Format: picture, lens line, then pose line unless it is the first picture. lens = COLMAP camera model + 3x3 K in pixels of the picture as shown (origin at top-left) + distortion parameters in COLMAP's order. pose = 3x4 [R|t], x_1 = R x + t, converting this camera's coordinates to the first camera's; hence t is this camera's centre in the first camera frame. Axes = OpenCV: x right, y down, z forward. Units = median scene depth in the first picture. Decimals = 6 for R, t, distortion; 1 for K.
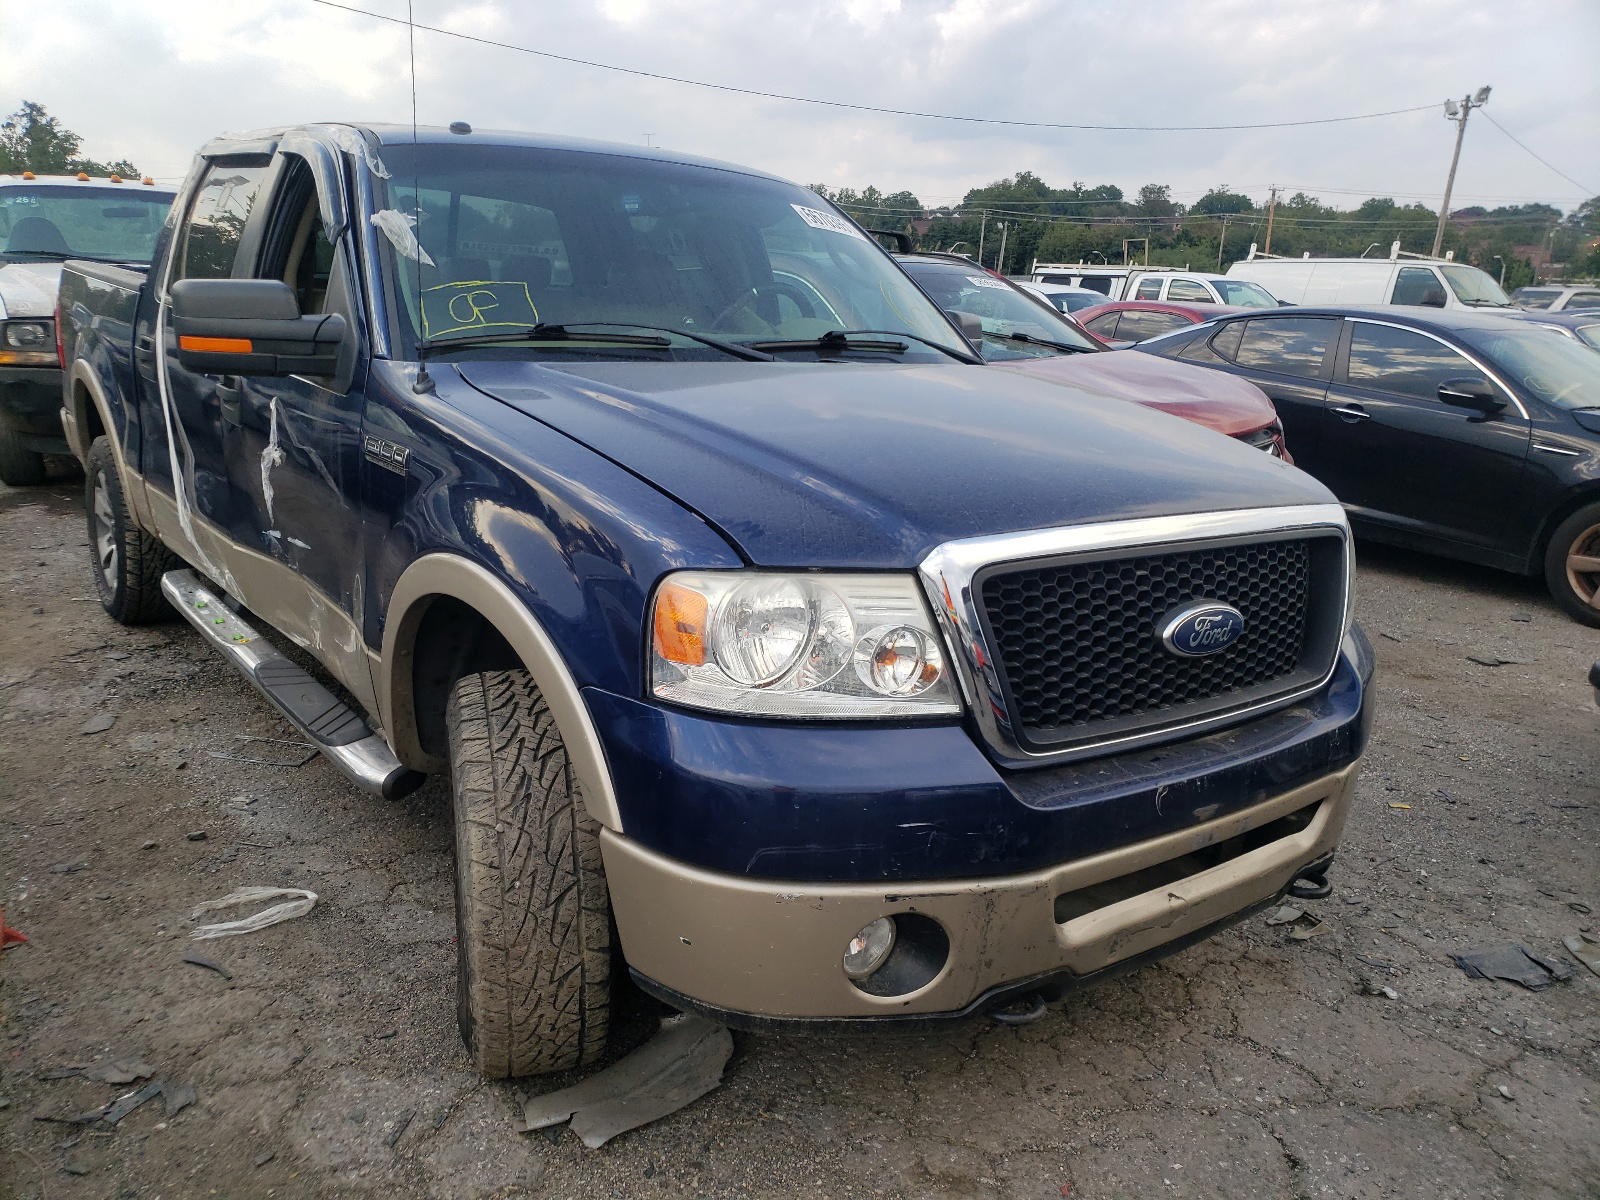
lens RADIAL K [[1214.1, 0, 800.0], [0, 1214.1, 600.0], [0, 0, 1]] dist [-0.000702, -0.003783]
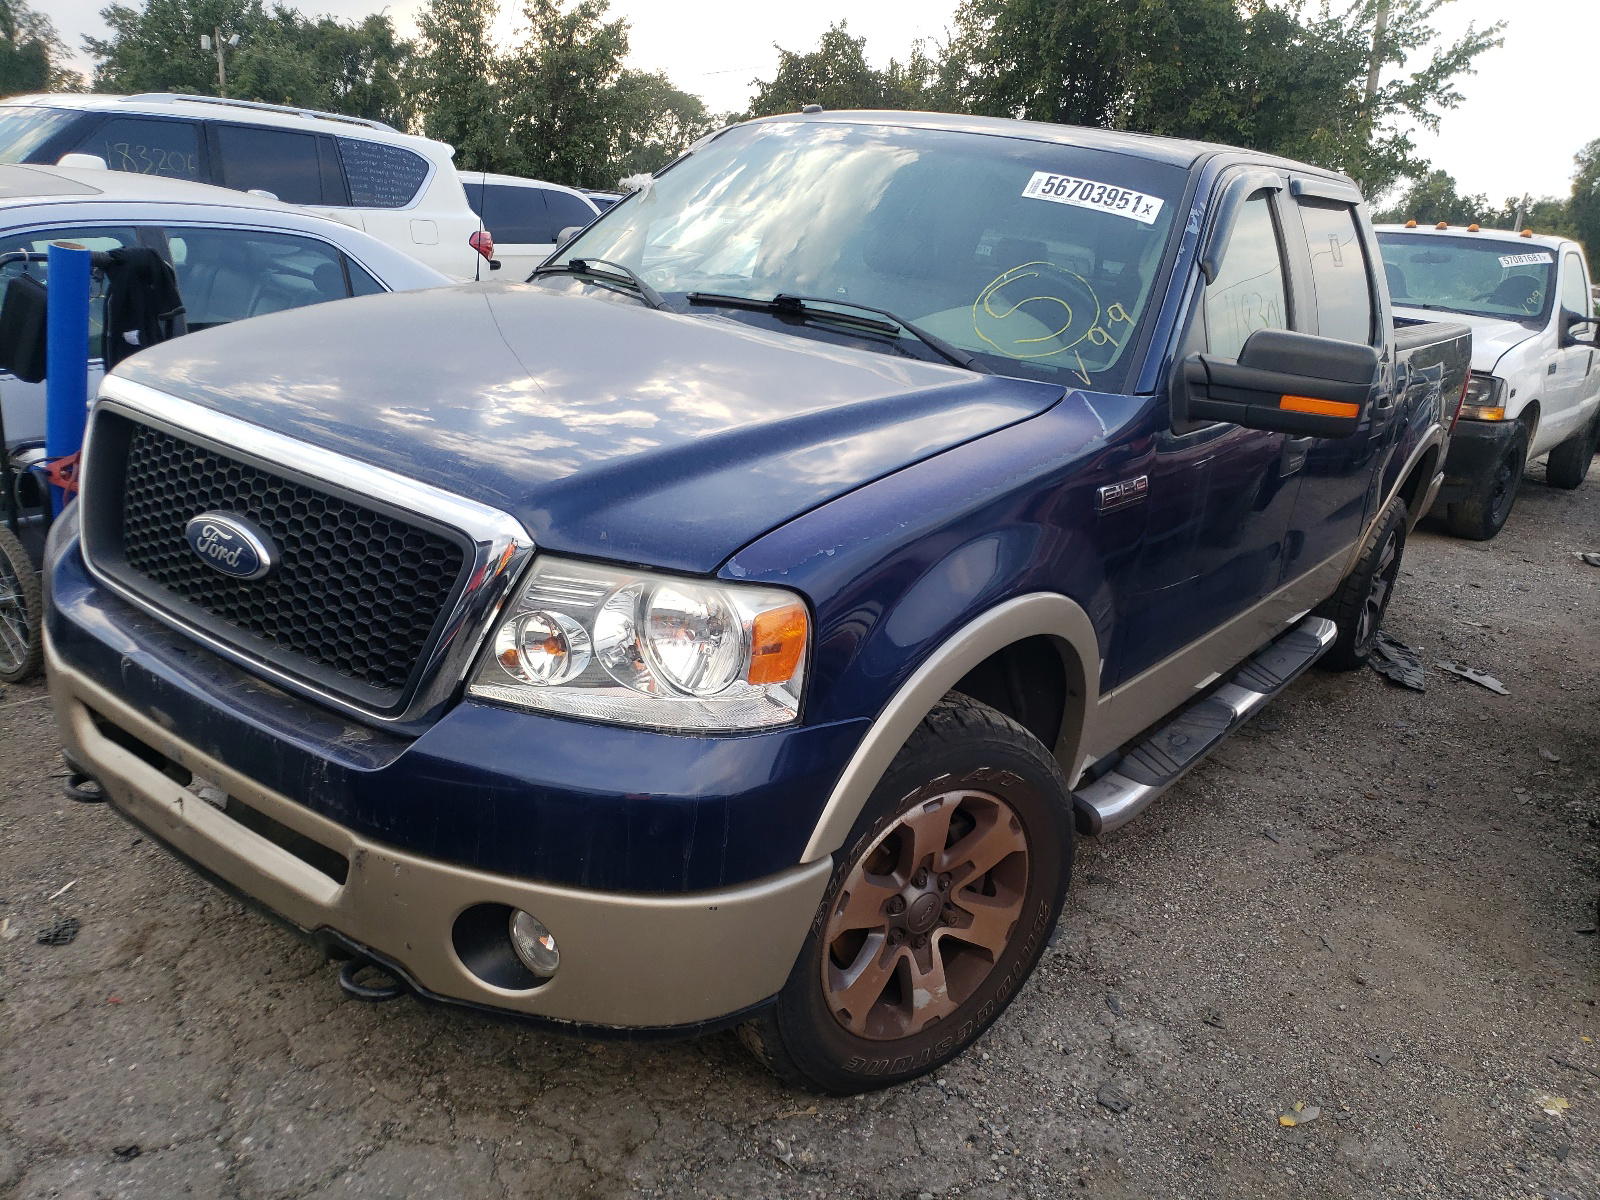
lens RADIAL K [[1240.0, 0, 800.0], [0, 1240.0, 600.0], [0, 0, 1]] dist [0.007059, 0.004144]
pose [[0.304496, 0.264085, -0.915173, 1.118424], [-0.327293, 0.931305, 0.159843, -0.193023], [0.894517, 0.250859, 0.370012, 0.871472]]
